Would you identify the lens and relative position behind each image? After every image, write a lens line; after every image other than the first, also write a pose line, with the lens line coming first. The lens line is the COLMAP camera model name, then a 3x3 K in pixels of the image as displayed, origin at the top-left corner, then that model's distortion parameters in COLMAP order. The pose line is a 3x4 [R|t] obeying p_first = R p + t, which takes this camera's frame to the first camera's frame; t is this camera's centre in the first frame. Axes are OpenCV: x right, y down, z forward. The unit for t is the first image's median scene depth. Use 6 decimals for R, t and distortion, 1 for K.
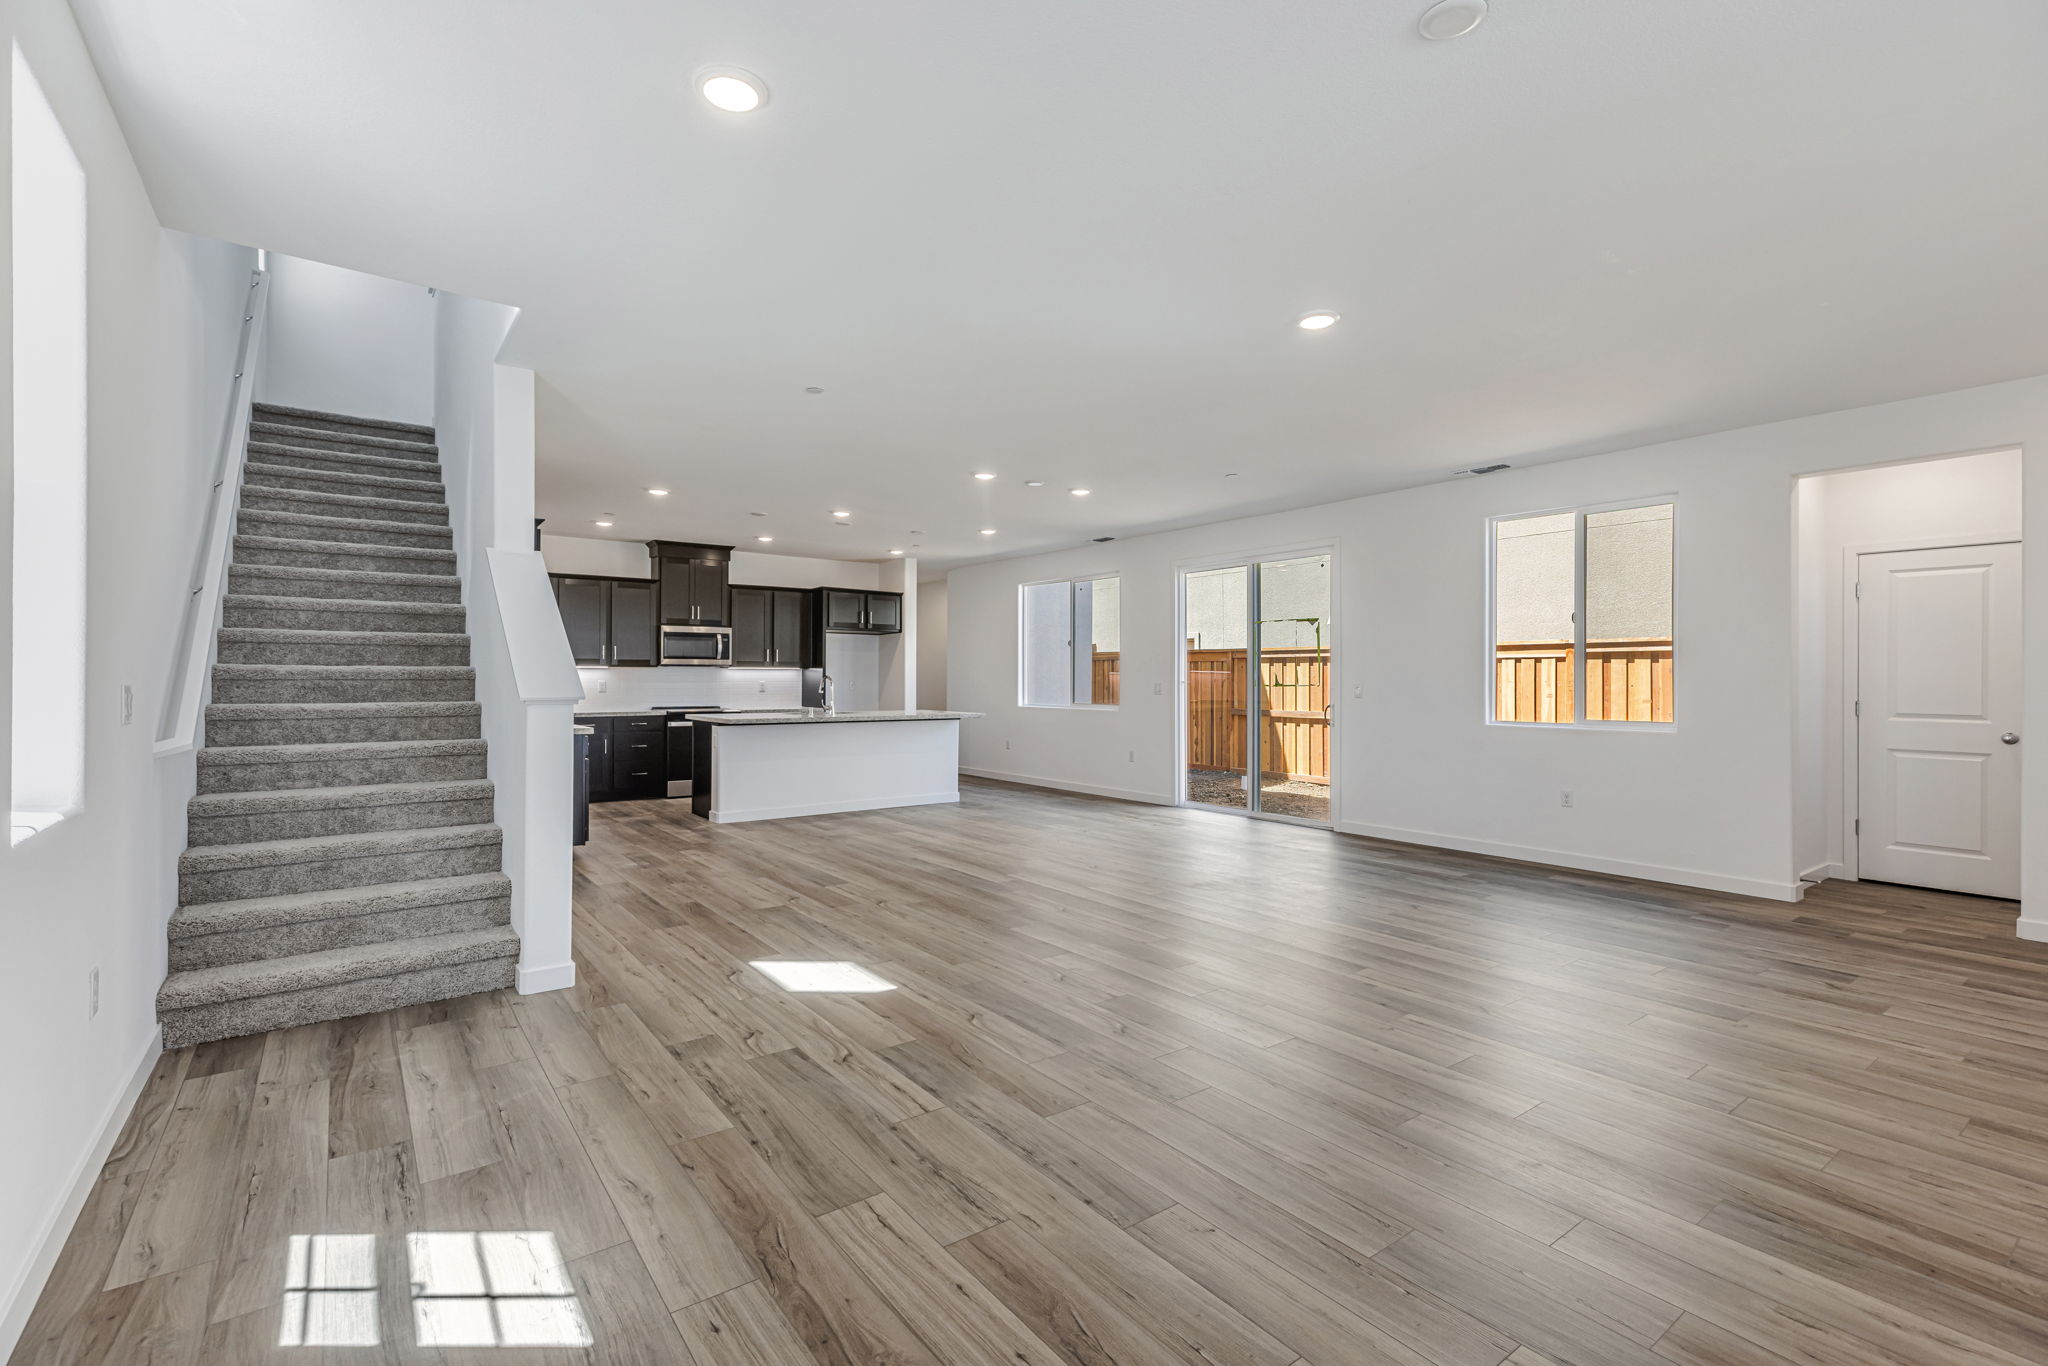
lens RADIAL K [[926.2, 0, 1024.0], [0, 926.2, 683.0], [0, 0, 1]] dist [-0.002675, -0.000473]
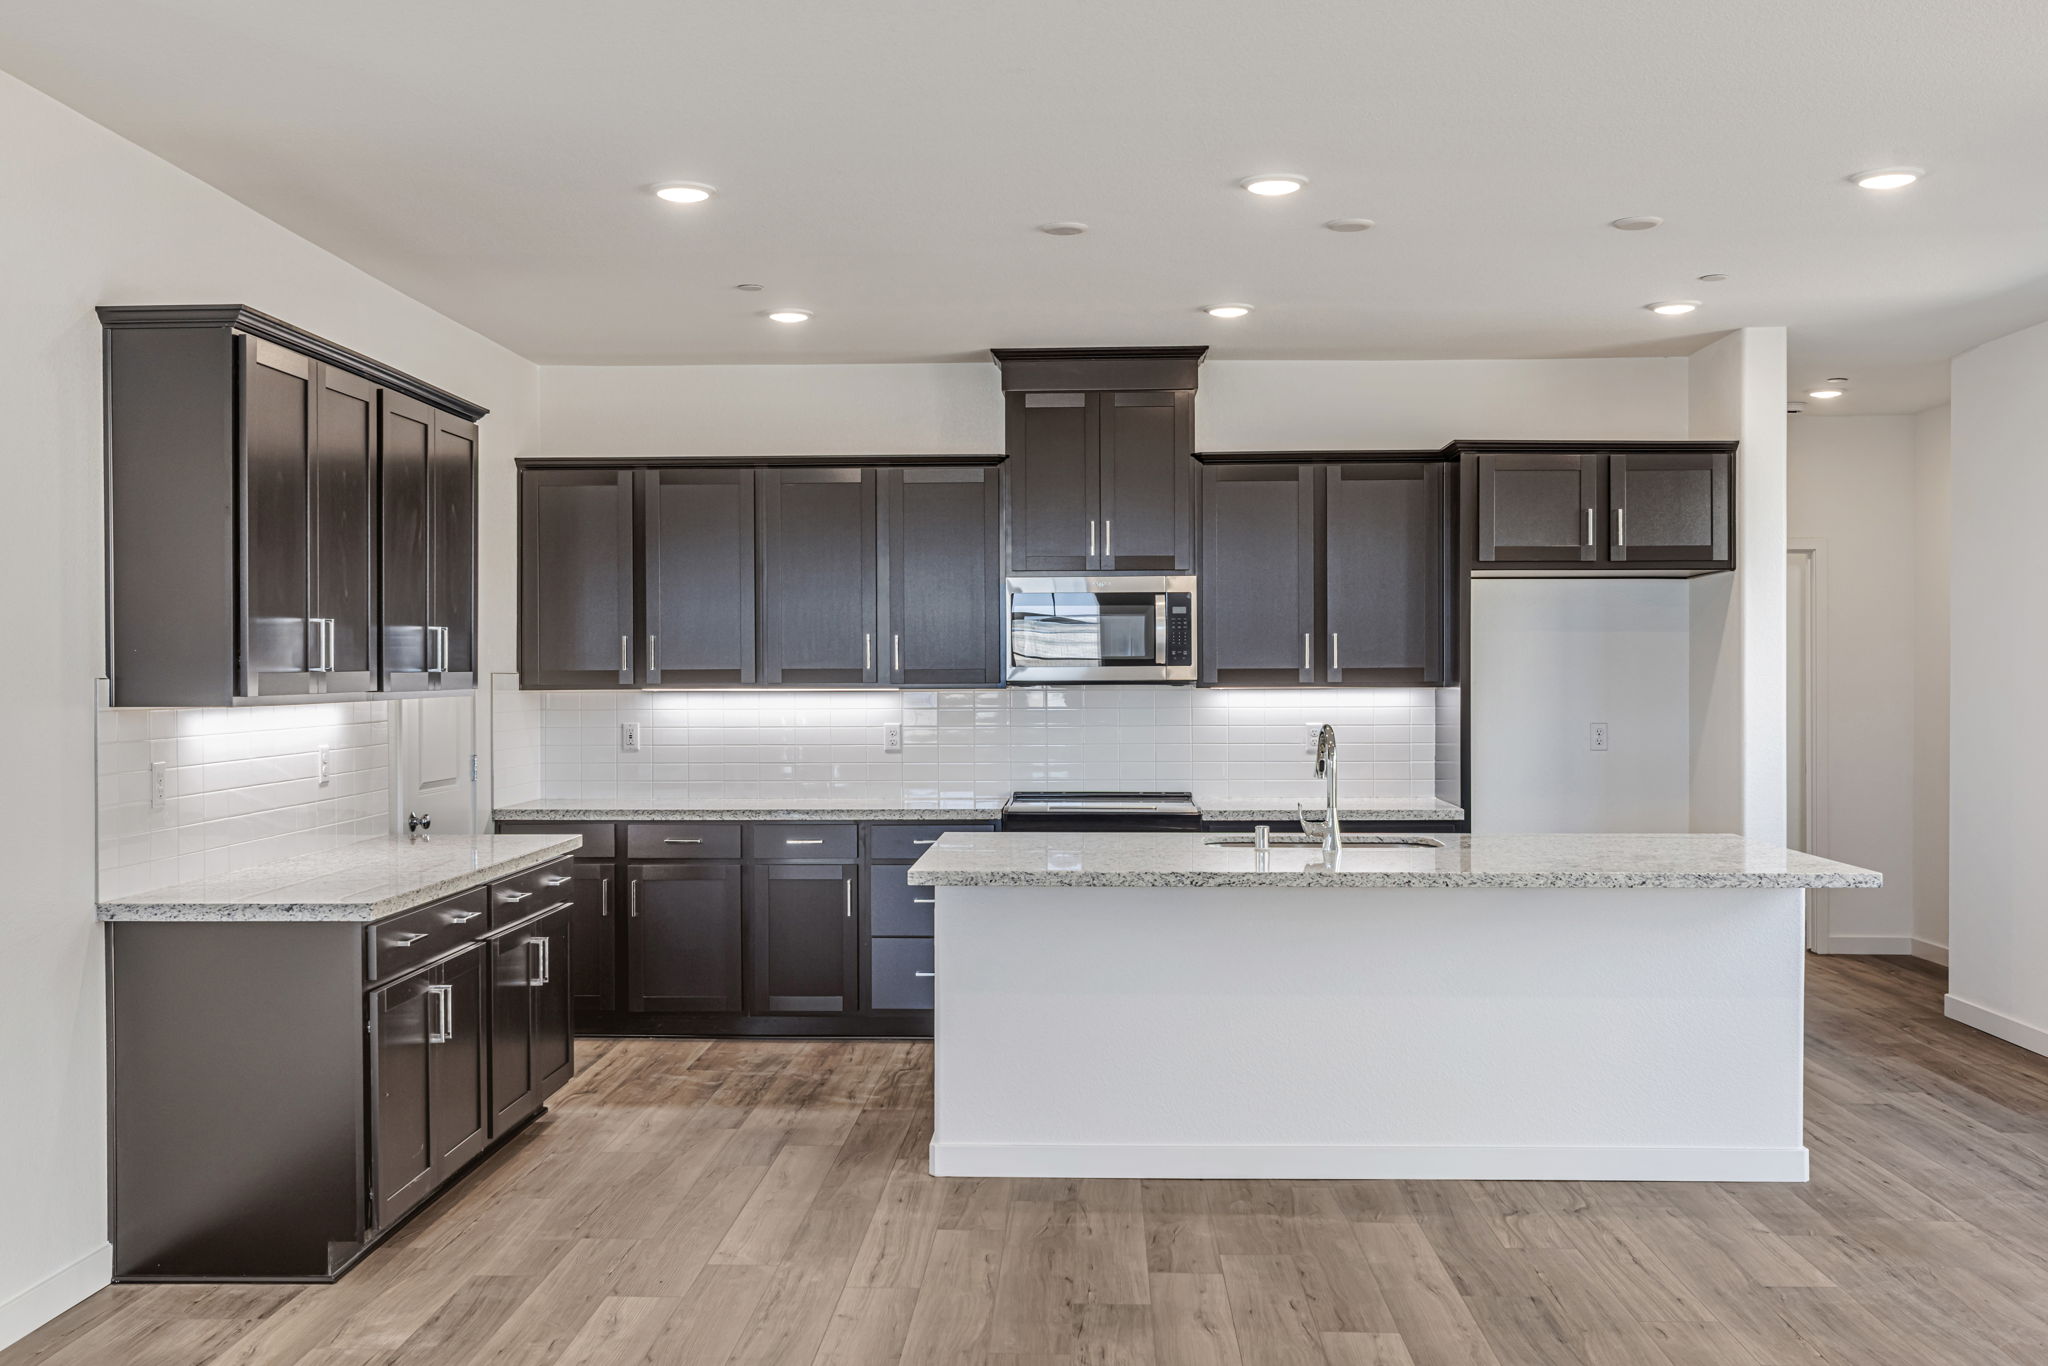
lens RADIAL K [[2047.9, 0, 1024.0], [0, 2047.9, 683.0], [0, 0, 1]] dist [0.001678, 0.003463]
pose [[0.780669, 0.001649, -0.624943, 0.114612], [0.000308, 0.999995, 0.003024, -0.020126], [0.624945, -0.002553, 0.780665, 0.336361]]
